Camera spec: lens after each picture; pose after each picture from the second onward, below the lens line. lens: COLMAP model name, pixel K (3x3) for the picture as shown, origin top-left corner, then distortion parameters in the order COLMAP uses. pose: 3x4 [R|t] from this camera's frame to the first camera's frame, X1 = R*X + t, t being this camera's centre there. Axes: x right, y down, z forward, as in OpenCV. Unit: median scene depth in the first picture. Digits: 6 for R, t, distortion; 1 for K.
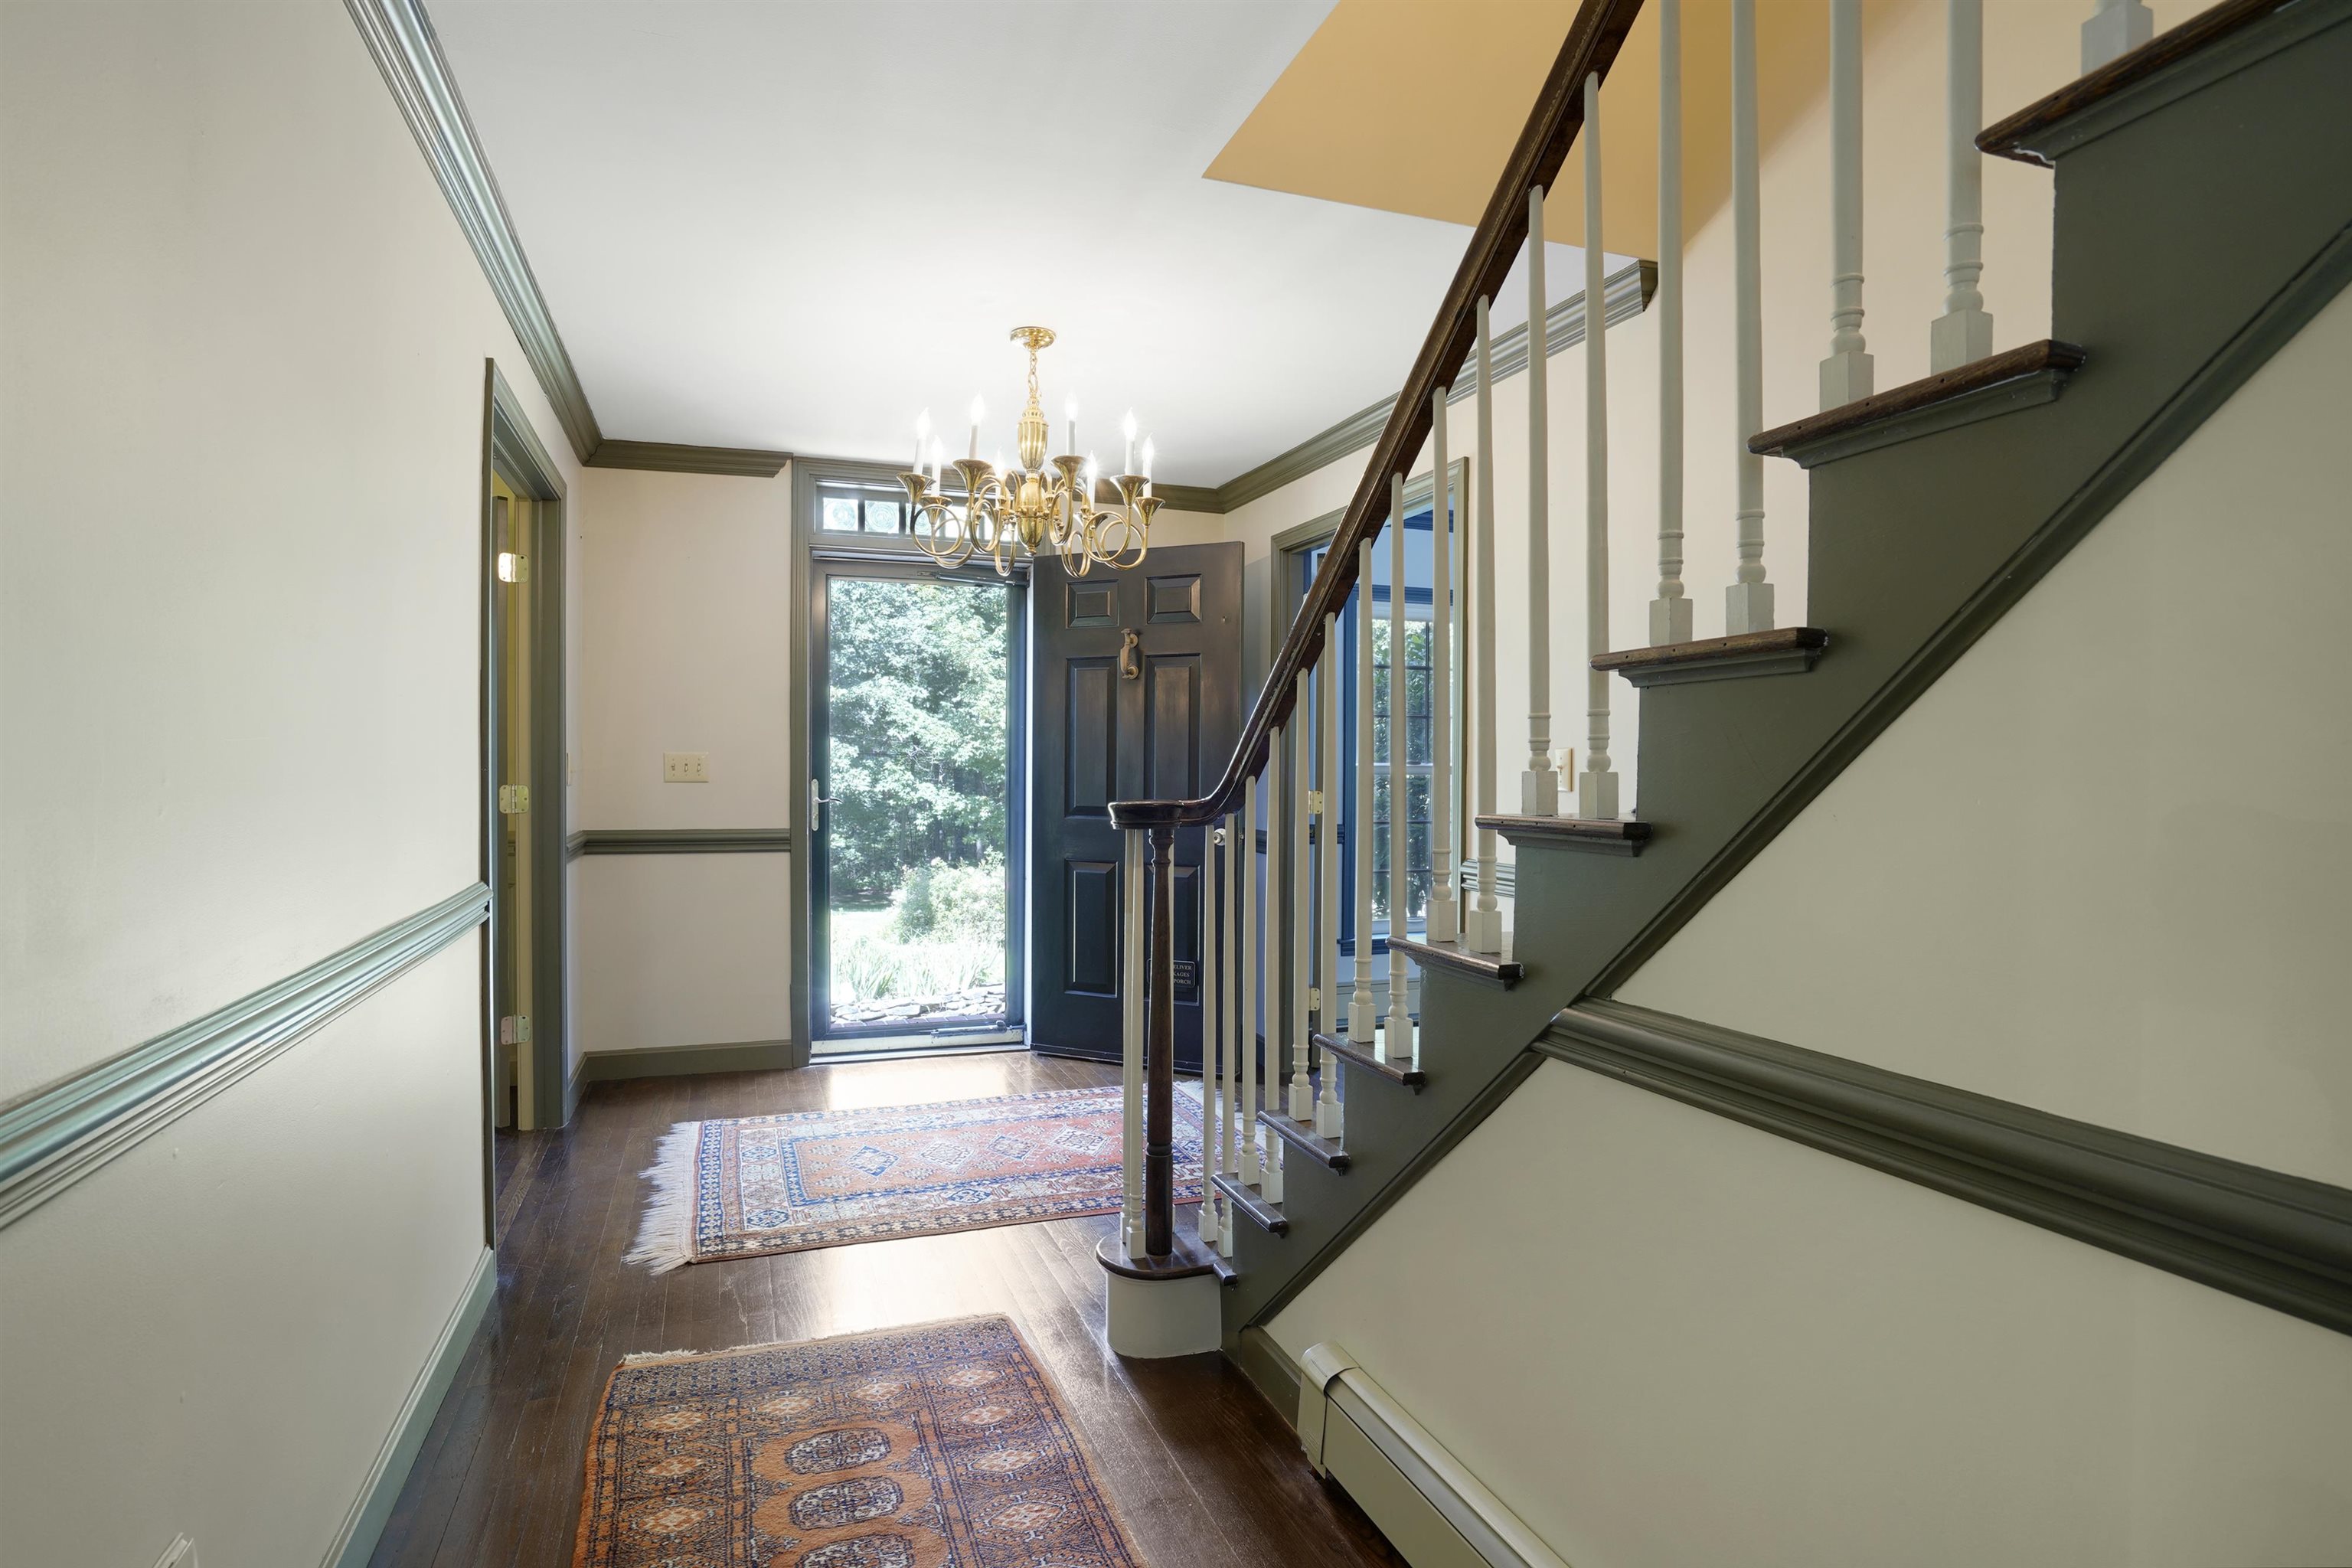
lens RADIAL K [[1246.0, 0, 1176.0], [0, 1246.0, 784.0], [0, 0, 1]] dist [-0.001731, -0.000025]
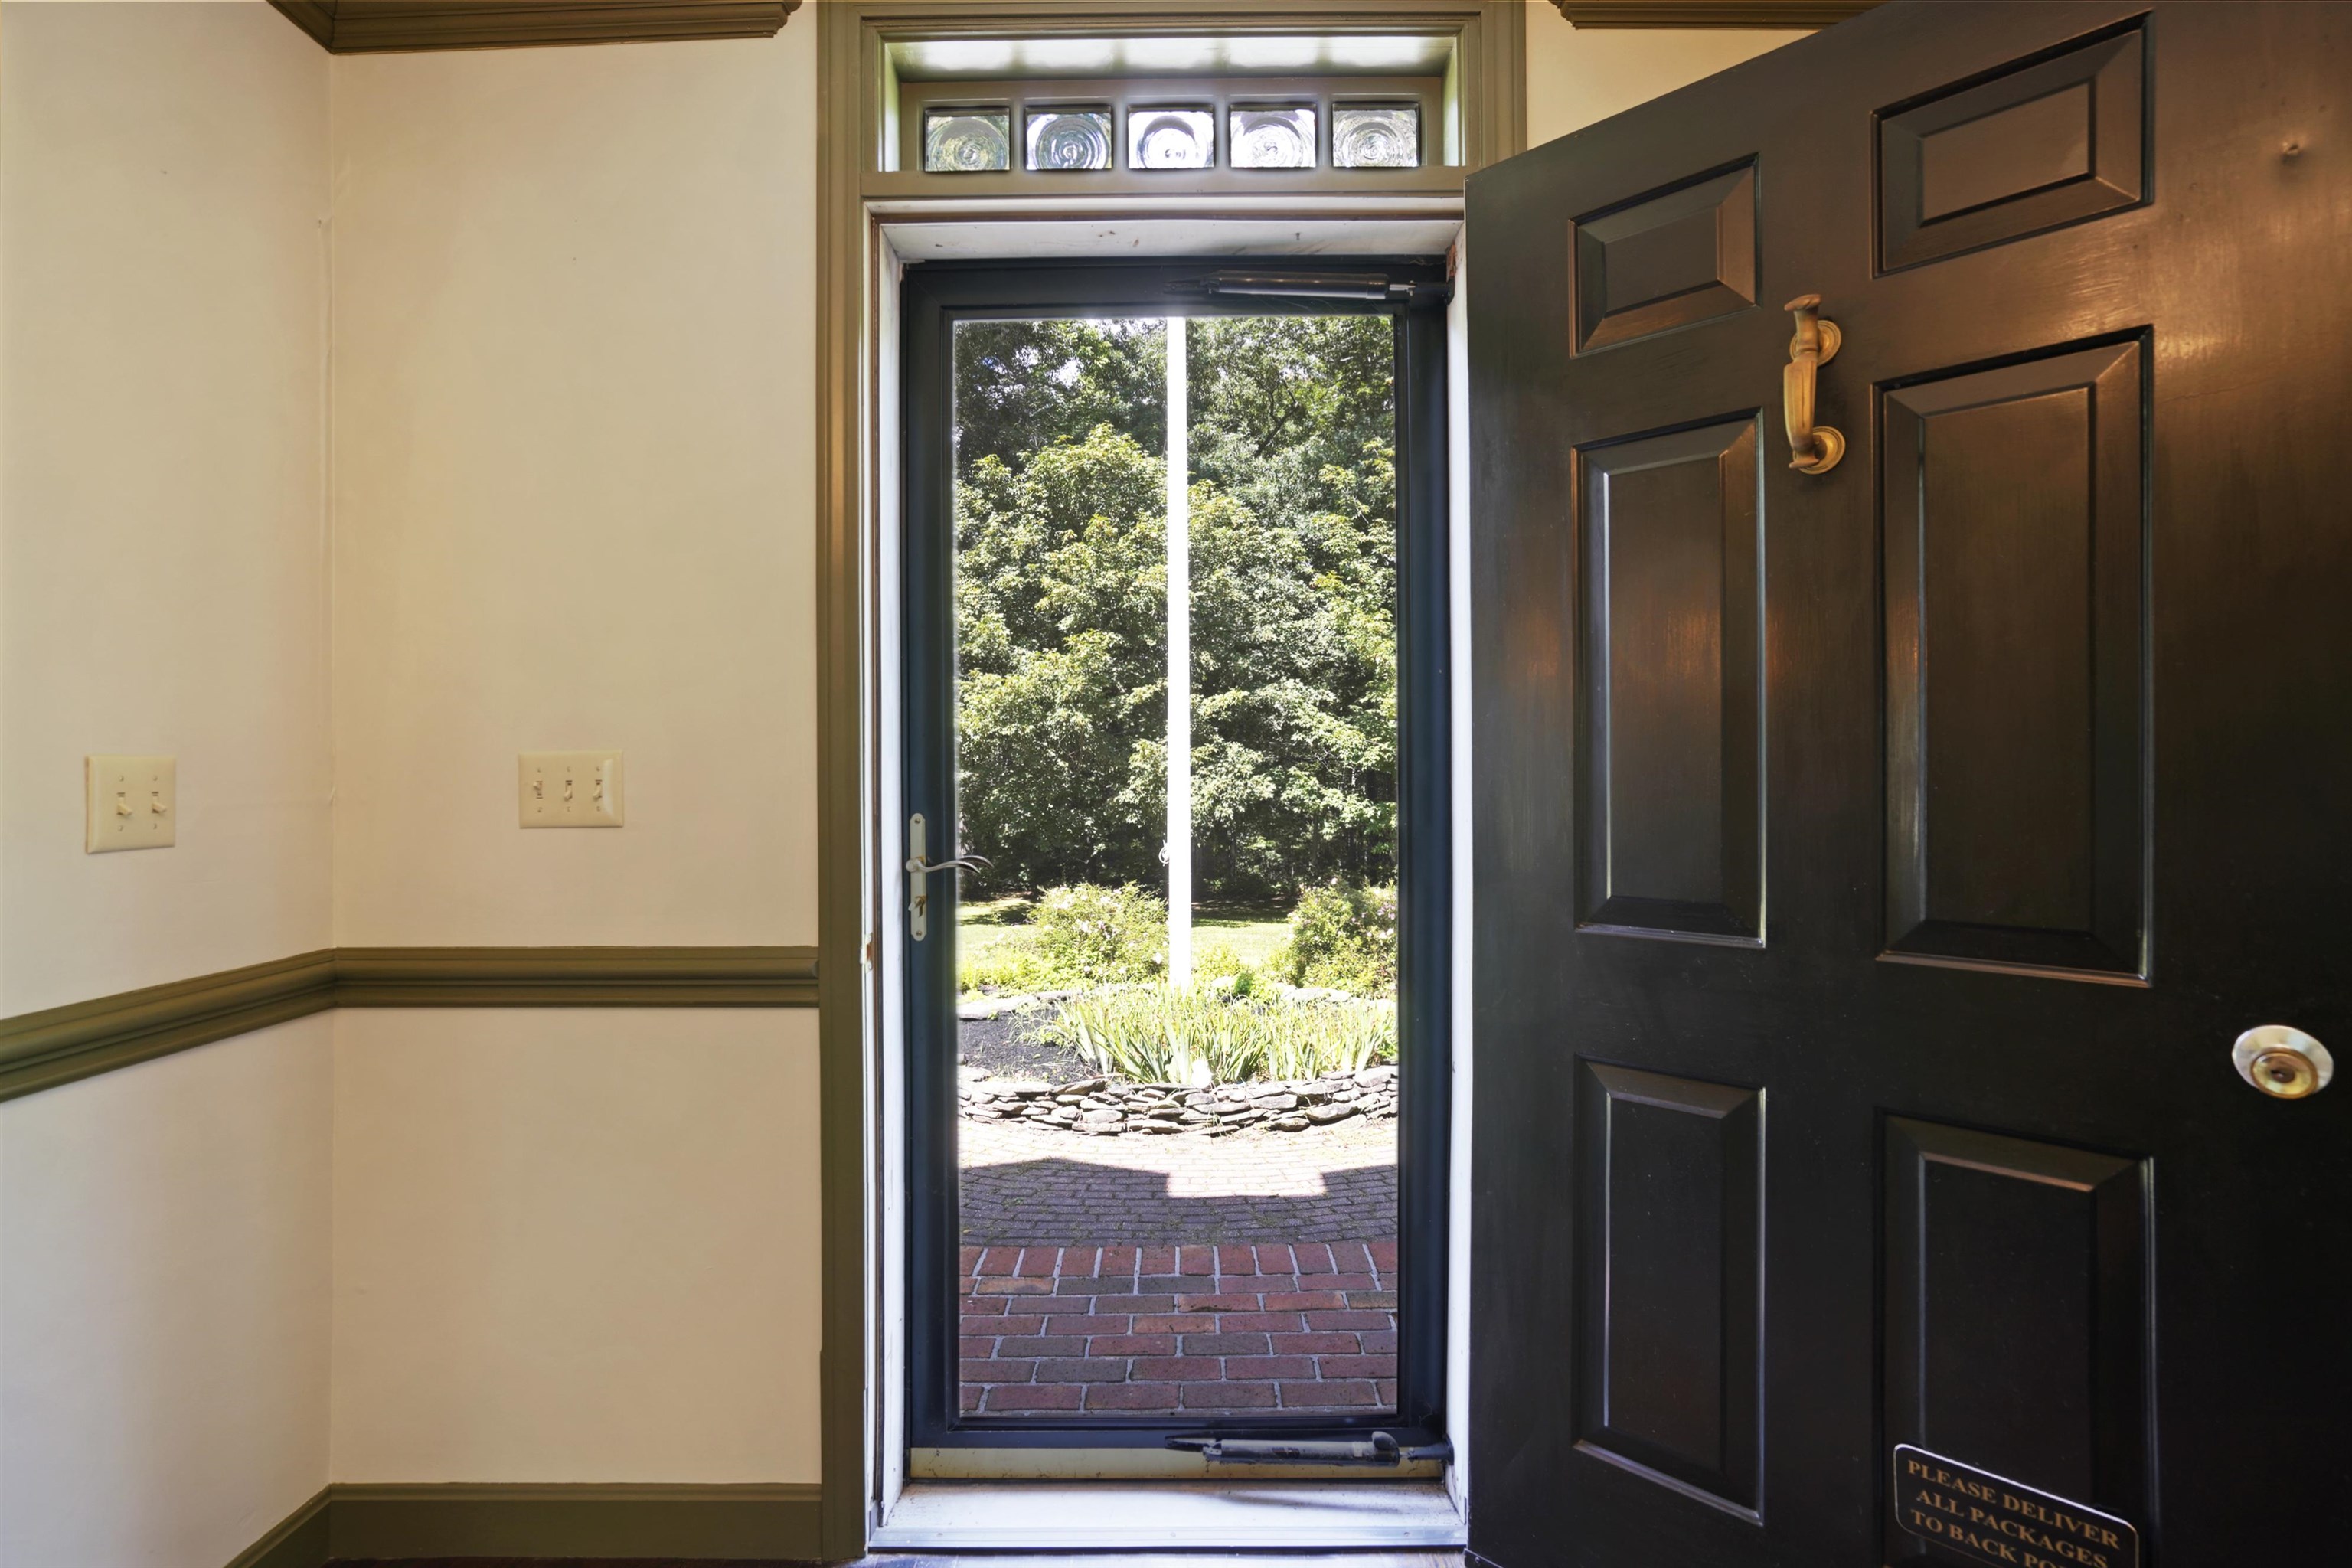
lens RADIAL K [[1133.6, 0, 1176.0], [0, 1133.6, 784.0], [0, 0, 1]] dist [-0.032717, -0.000049]
pose [[0.940084, -0.005954, -0.340891, -0.018643], [0.005117, 0.999981, -0.003355, -0.002644], [0.340905, 0.001409, 0.940097, 0.148835]]
